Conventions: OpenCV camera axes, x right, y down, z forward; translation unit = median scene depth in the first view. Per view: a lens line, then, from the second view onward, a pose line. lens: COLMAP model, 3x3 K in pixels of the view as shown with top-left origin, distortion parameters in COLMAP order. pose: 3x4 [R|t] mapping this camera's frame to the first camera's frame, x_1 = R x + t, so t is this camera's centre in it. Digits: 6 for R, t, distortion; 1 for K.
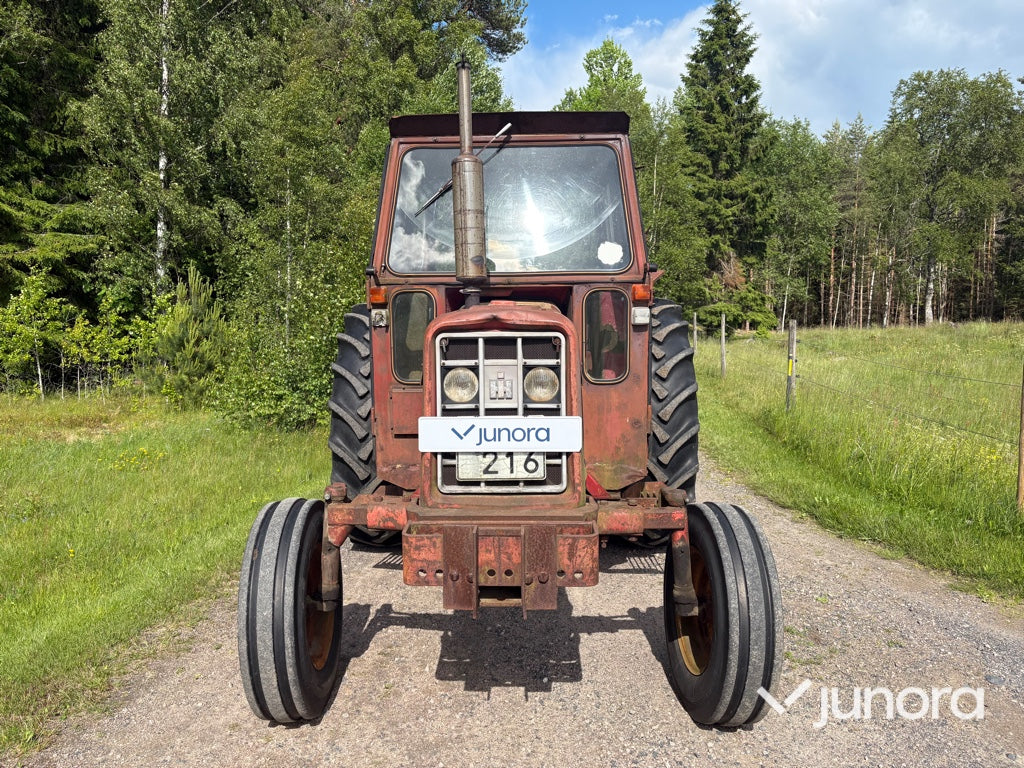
lens RADIAL K [[776.9, 0, 512.0], [0, 776.9, 384.0], [0, 0, 1]] dist [0.106373, -0.118070]
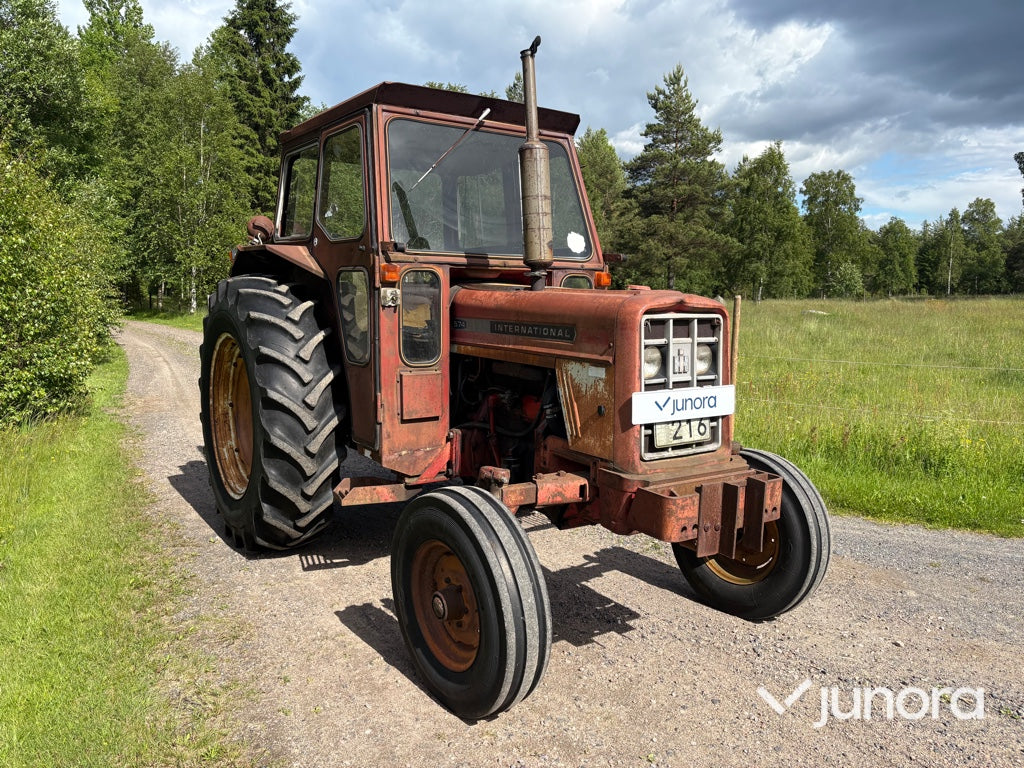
lens RADIAL K [[776.9, 0, 512.0], [0, 776.9, 384.0], [0, 0, 1]] dist [0.106373, -0.118070]
pose [[0.815769, -0.046625, 0.576496, -0.603800], [0.031664, 0.998851, 0.035978, -0.009378], [-0.577511, -0.011095, 0.816308, 0.145761]]
